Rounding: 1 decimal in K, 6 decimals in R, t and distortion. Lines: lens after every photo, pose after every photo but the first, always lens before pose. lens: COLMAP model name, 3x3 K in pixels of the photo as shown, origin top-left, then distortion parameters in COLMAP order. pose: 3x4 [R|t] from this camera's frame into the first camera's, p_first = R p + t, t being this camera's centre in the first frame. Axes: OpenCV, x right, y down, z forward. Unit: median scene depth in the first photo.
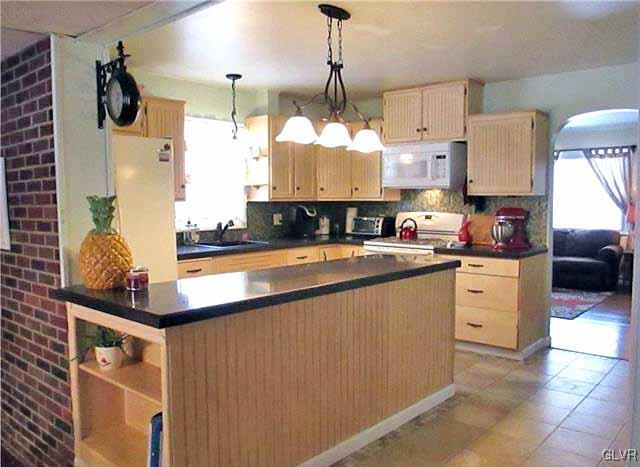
lens RADIAL K [[539.0, 0, 318.3], [0, 539.0, 236.0], [0, 0, 1]] dist [-0.051589, 0.022469]
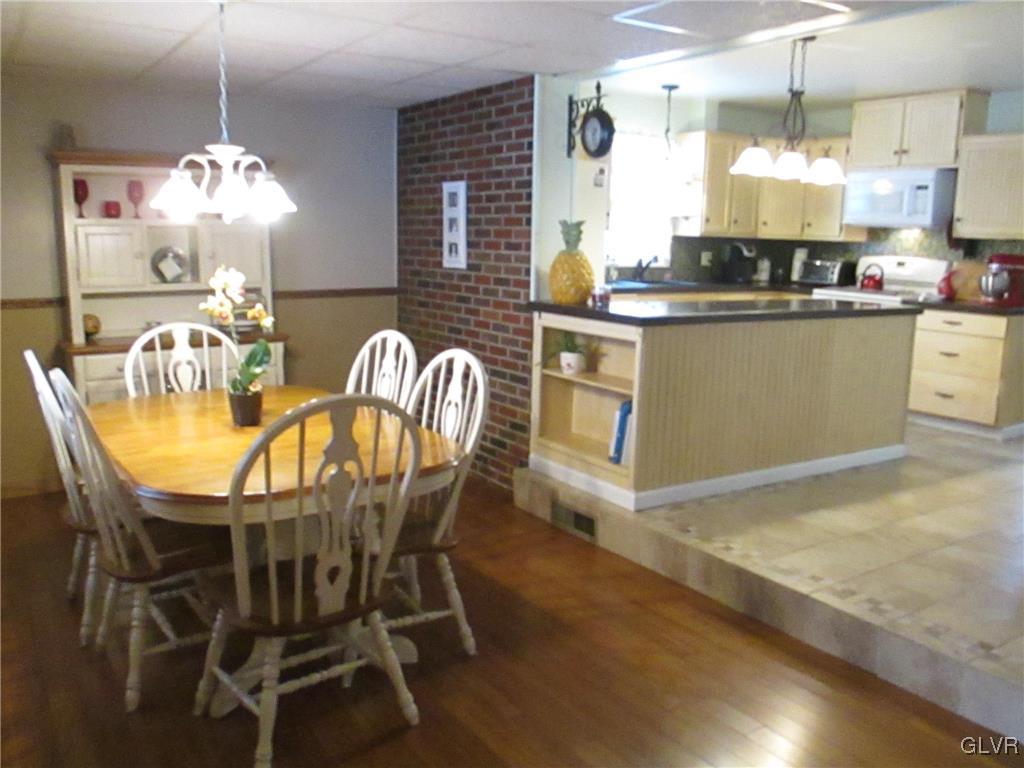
lens RADIAL K [[862.5, 0, 516.7], [0, 862.5, 376.8], [0, 0, 1]] dist [-0.051589, 0.022469]
pose [[0.967453, 0.072578, -0.242419, -0.029033], [-0.050444, 0.994073, 0.096300, 0.043510], [0.247971, -0.080937, 0.965380, -0.415816]]
